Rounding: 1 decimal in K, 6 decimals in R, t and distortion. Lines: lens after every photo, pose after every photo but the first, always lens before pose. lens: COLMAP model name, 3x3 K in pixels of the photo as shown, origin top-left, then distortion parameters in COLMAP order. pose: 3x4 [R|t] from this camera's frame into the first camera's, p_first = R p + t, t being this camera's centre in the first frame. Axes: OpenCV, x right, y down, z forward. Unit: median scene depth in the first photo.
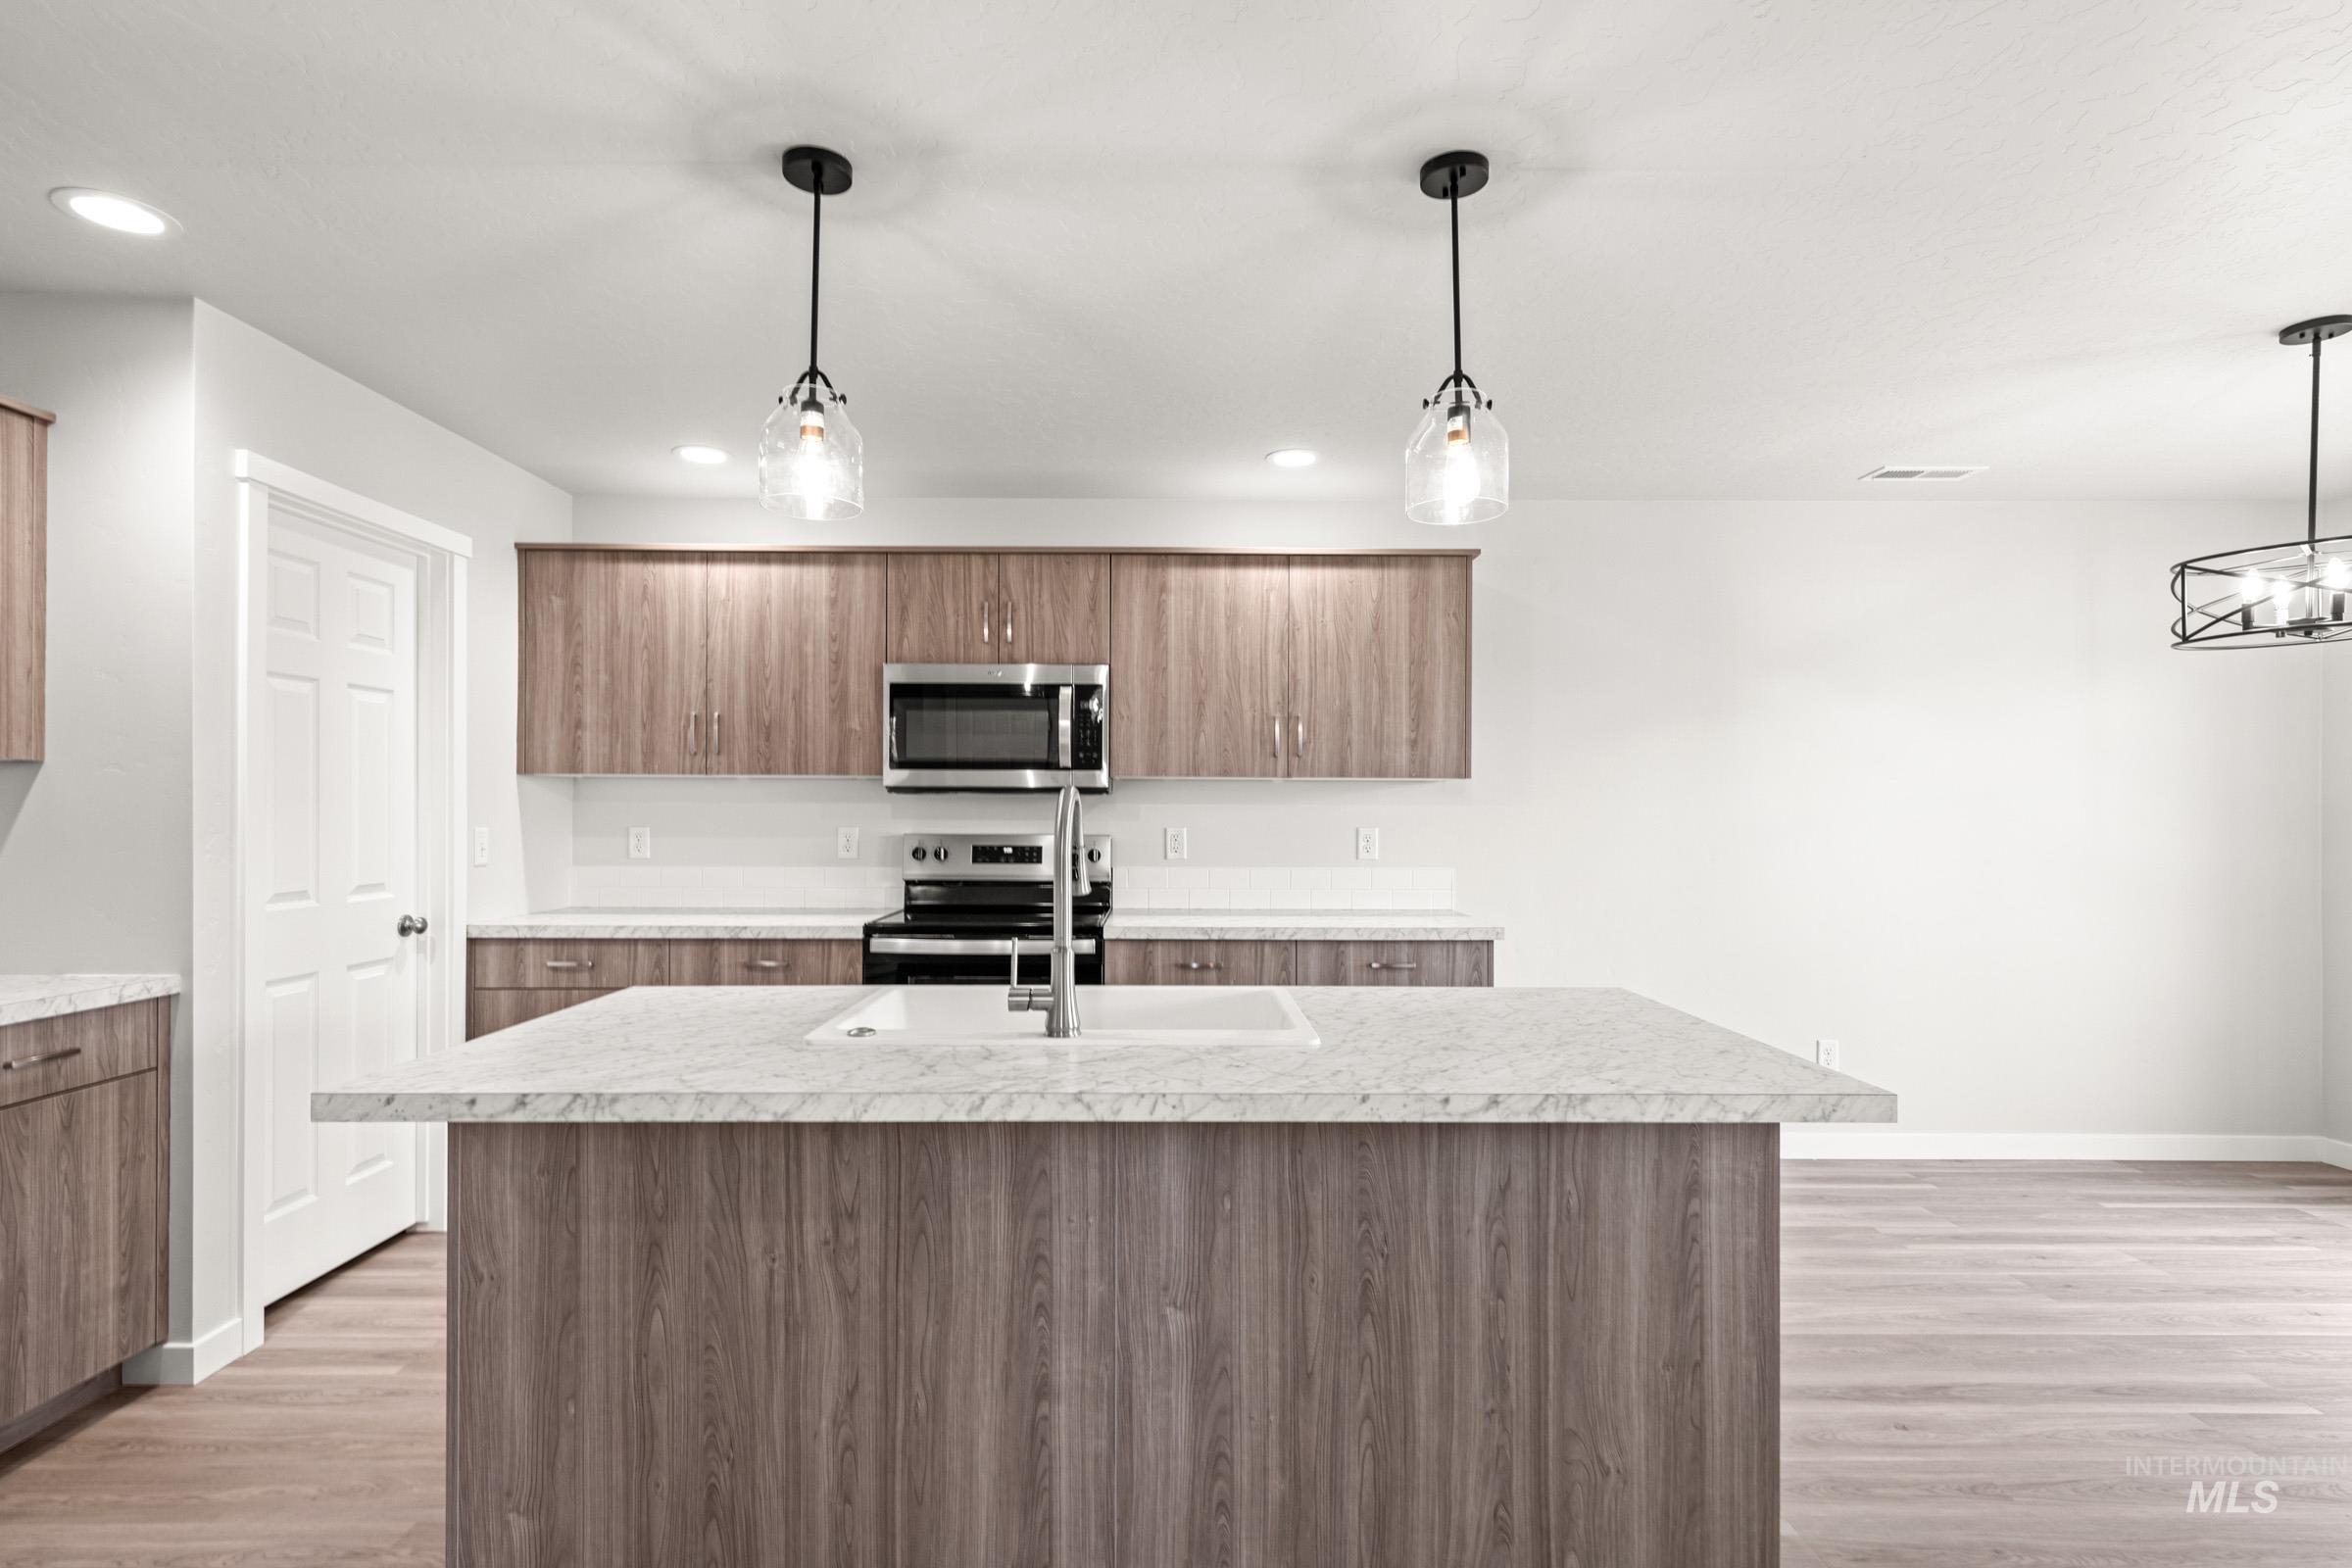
lens RADIAL K [[1148.3, 0, 1176.8], [0, 1148.3, 805.0], [0, 0, 1]] dist [0.005038, 0.000695]
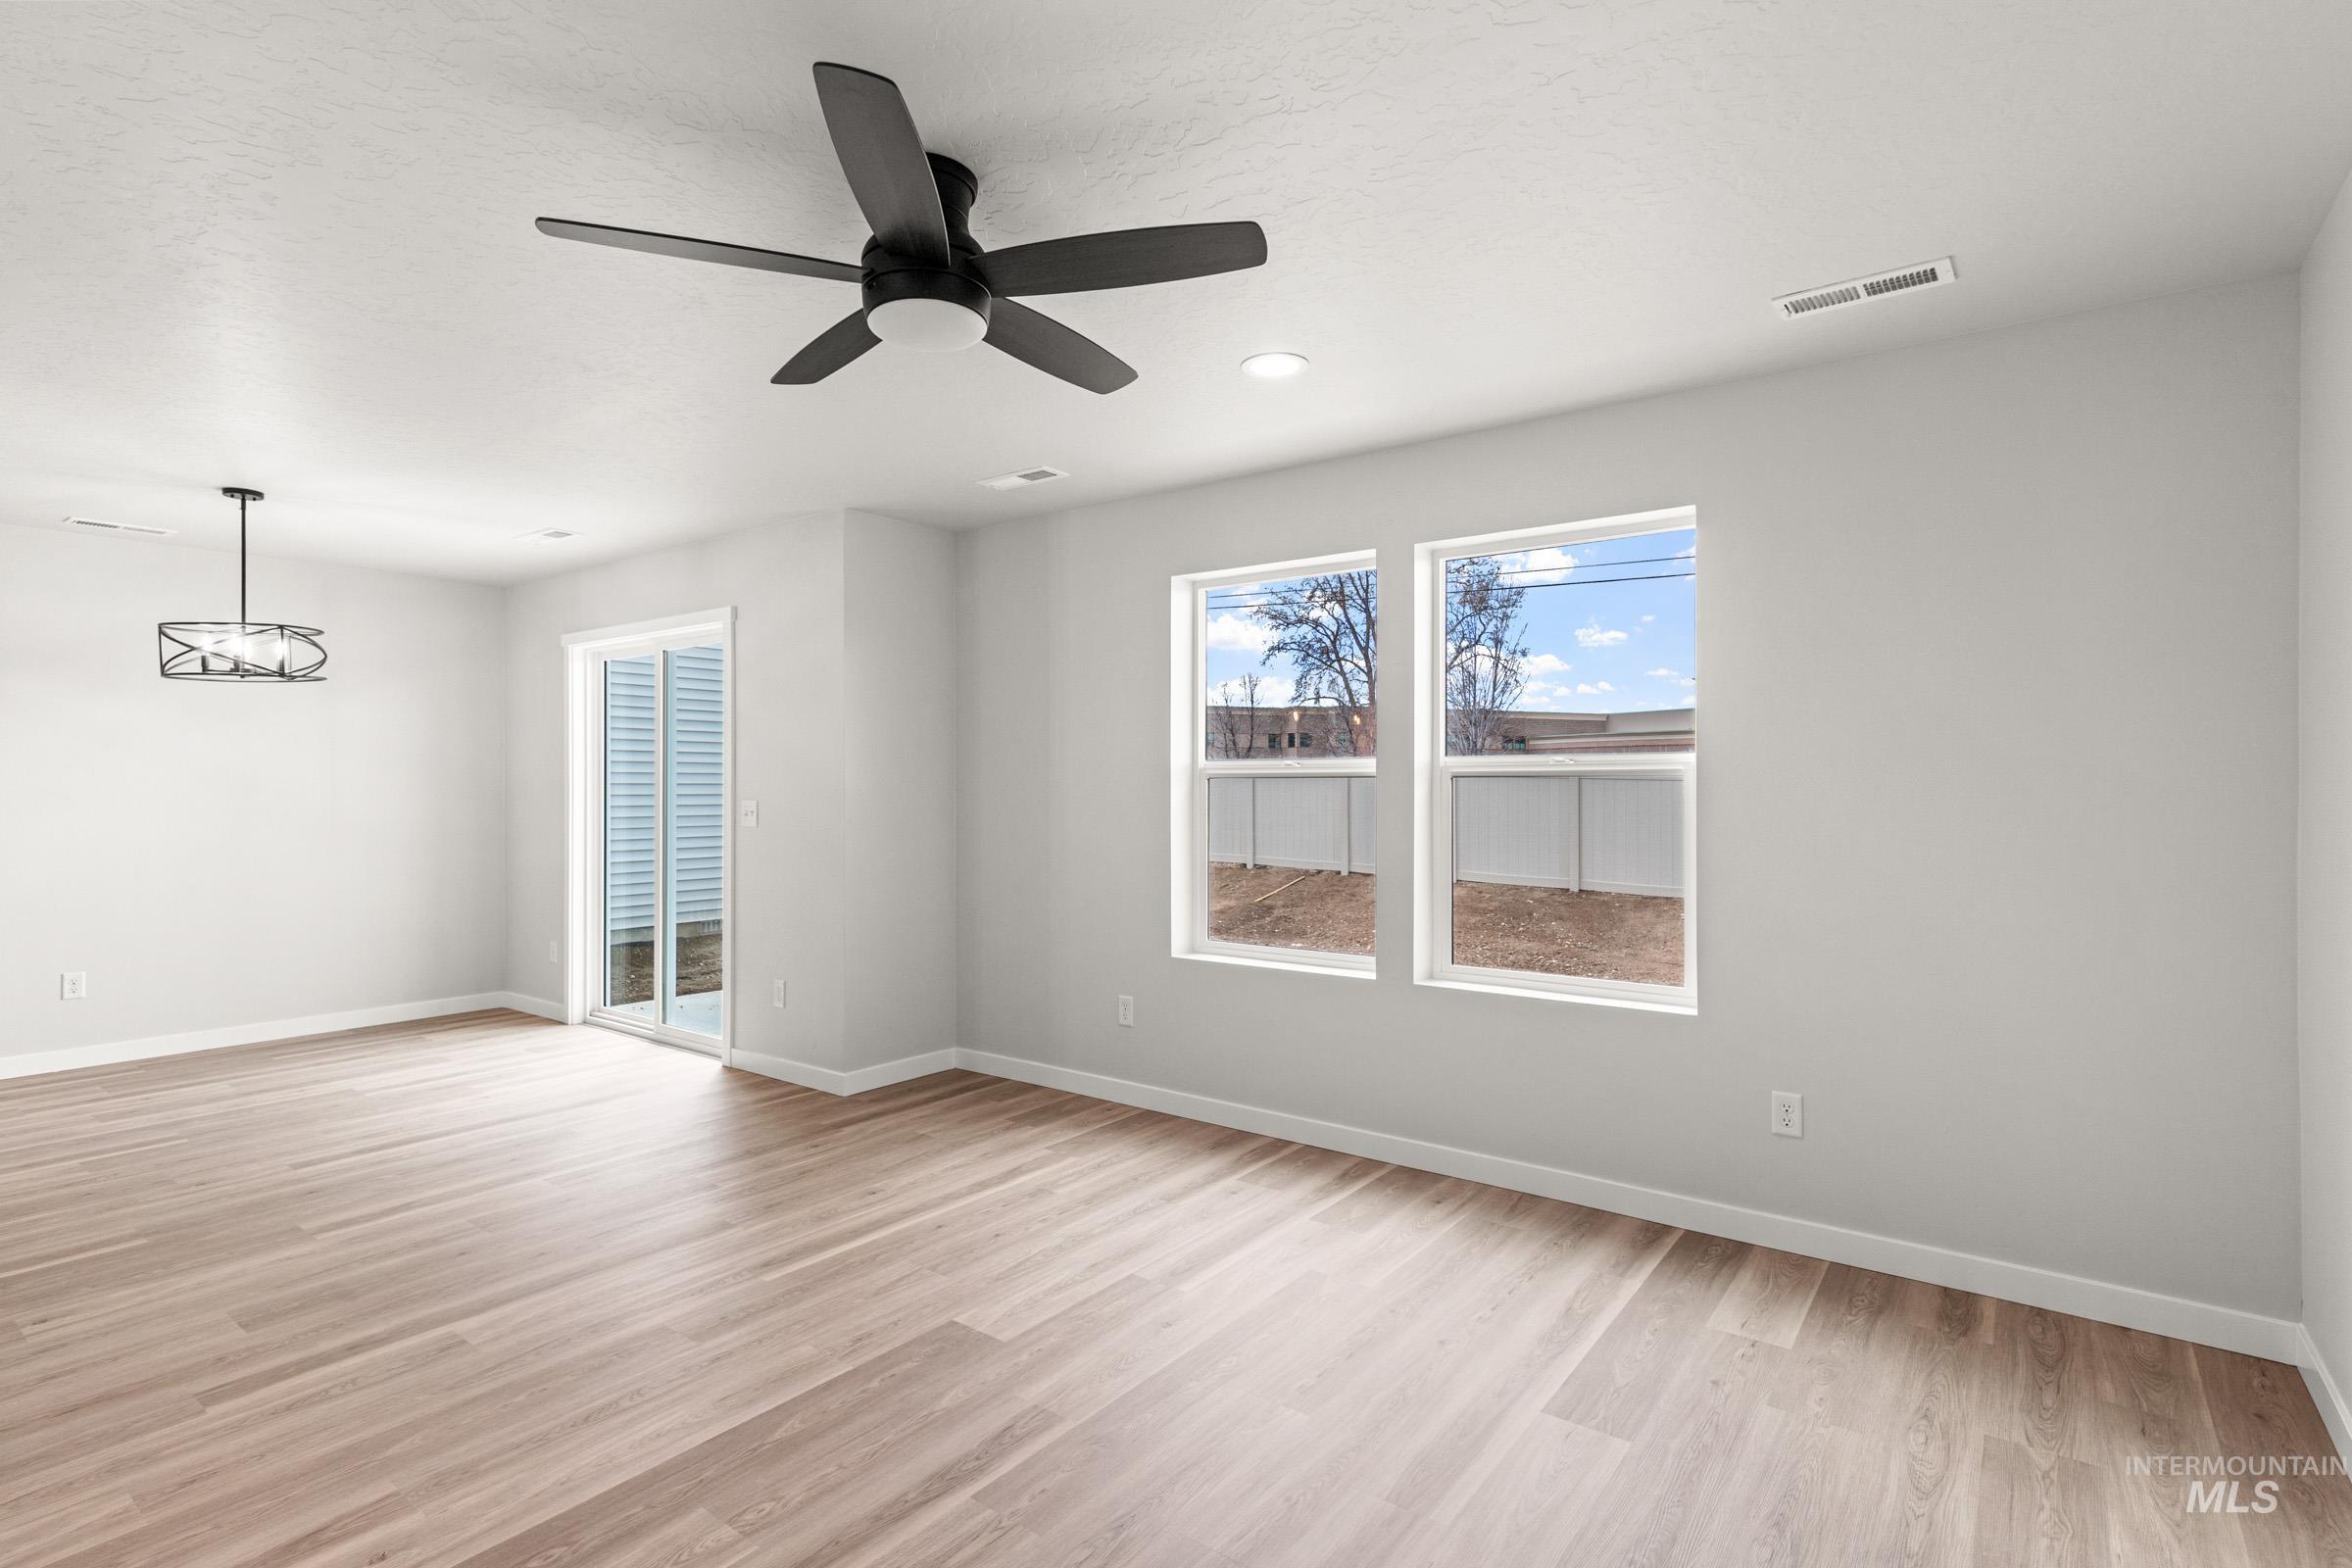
lens RADIAL K [[1139.7, 0, 1168.2], [0, 1139.7, 784.9], [0, 0, 1]] dist [0.003837, 0.000514]
pose [[0.614724, -0.003448, 0.788735, 0.353567], [0.001213, 0.999993, 0.003426, 0.001560], [-0.788742, -0.001150, 0.614724, -0.731065]]
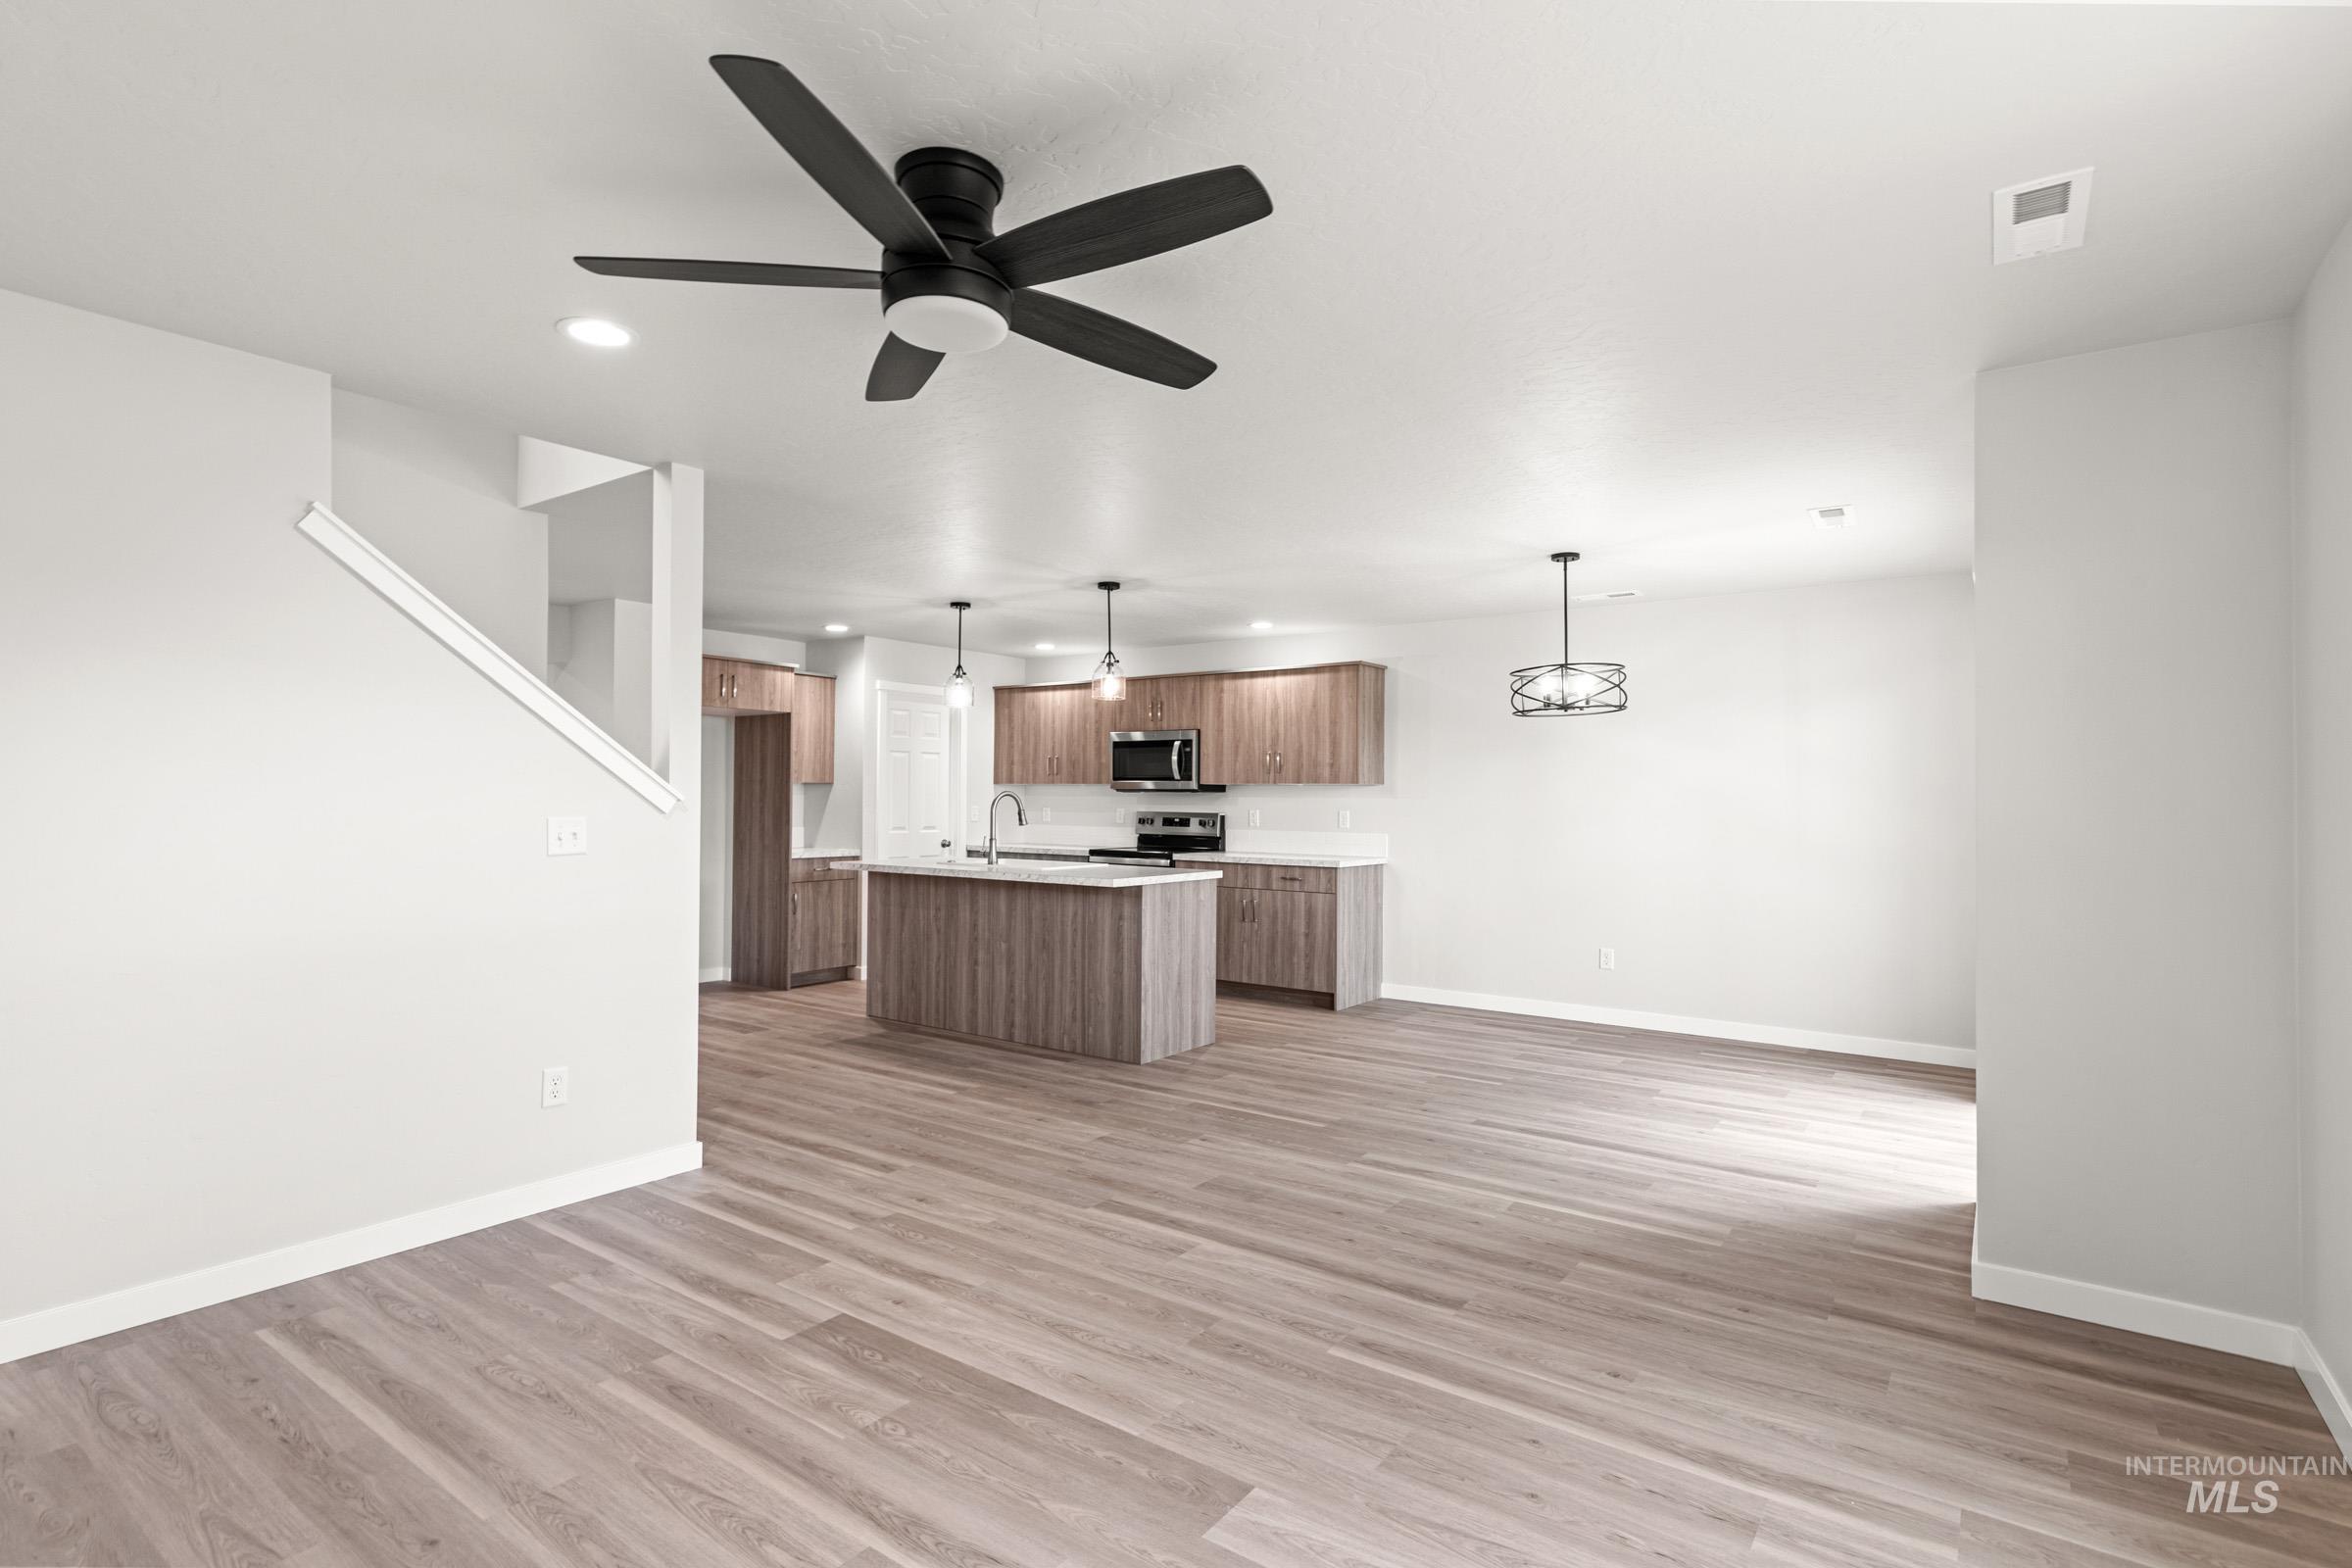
lens RADIAL K [[1139.7, 0, 1168.2], [0, 1139.7, 784.9], [0, 0, 1]] dist [0.003837, 0.000514]
pose [[0.801732, -0.004533, -0.597666, 1.114352], [-0.003798, 0.999912, -0.012678, 0.003005], [0.597671, 0.012434, 0.801645, -0.663866]]
